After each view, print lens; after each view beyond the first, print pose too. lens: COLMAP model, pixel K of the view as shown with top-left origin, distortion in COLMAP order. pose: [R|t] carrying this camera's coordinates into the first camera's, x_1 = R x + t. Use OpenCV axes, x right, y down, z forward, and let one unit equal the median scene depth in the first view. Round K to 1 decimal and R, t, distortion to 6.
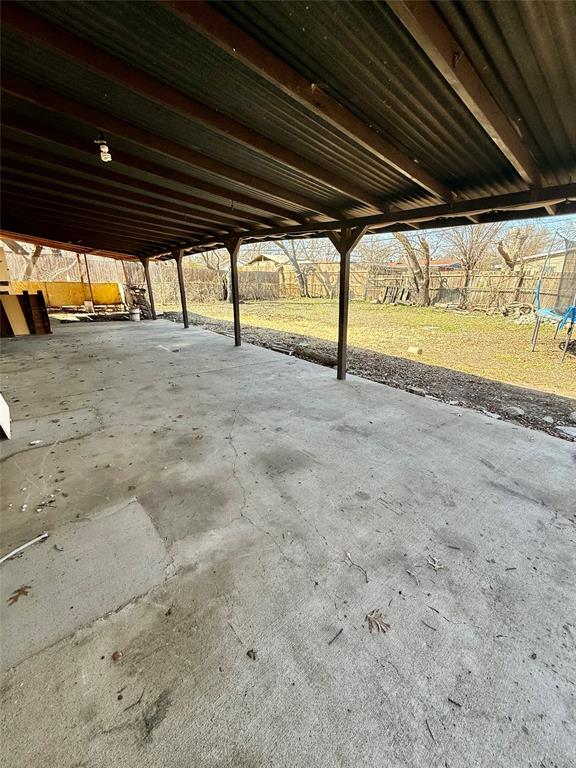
lens RADIAL K [[306.5, 0, 289.3], [0, 306.5, 384.8], [0, 0, 1]] dist [-0.001177, -0.000489]
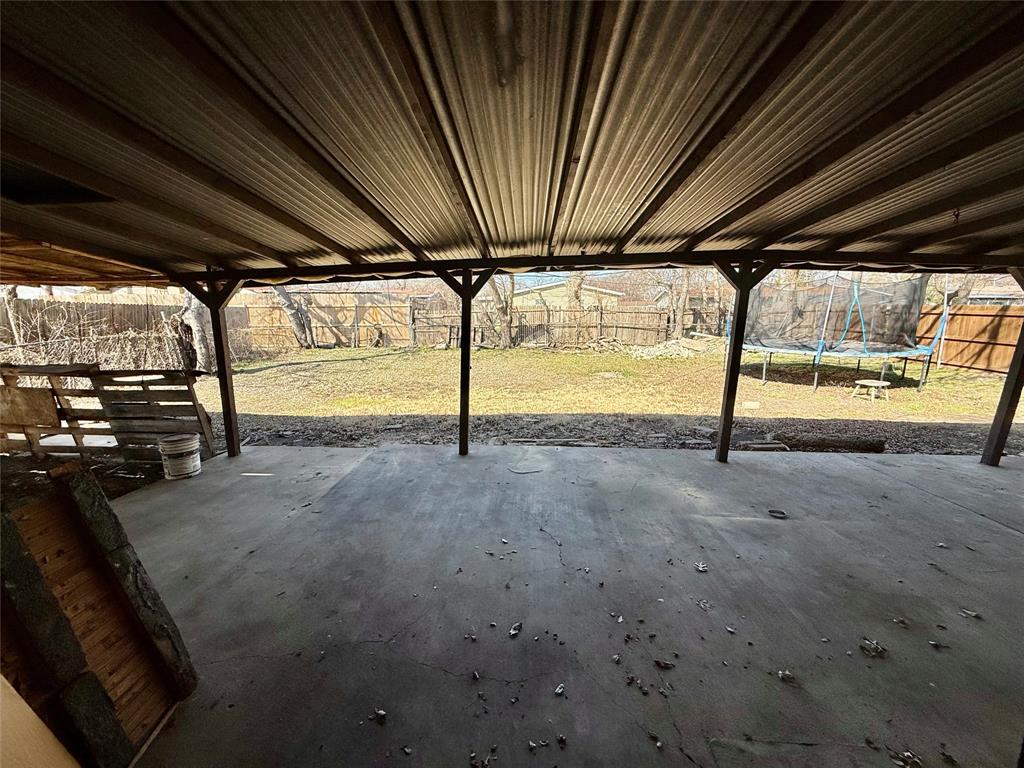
lens RADIAL K [[408.6, 0, 519.4], [0, 408.6, 381.6], [0, 0, 1]] dist [-0.001177, -0.000489]
pose [[0.644474, -0.143864, 0.750970, -0.574755], [0.261145, 0.964498, -0.039342, -0.196795], [-0.718649, 0.221467, 0.659163, 0.478272]]
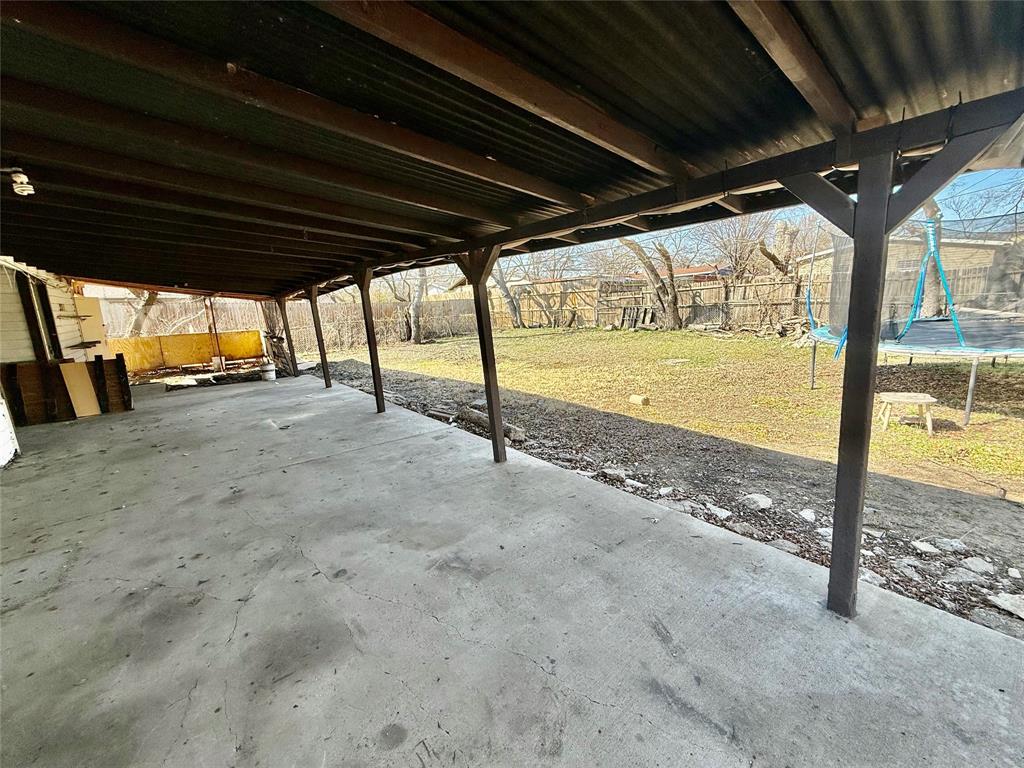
lens RADIAL K [[408.6, 0, 513.8], [0, 408.6, 385.0], [0, 0, 1]] dist [-0.001177, -0.000489]
pose [[0.997511, -0.067380, -0.020761, 0.103069], [0.064030, 0.988999, -0.133348, -0.028137], [0.029517, 0.131686, 0.990852, 0.043551]]
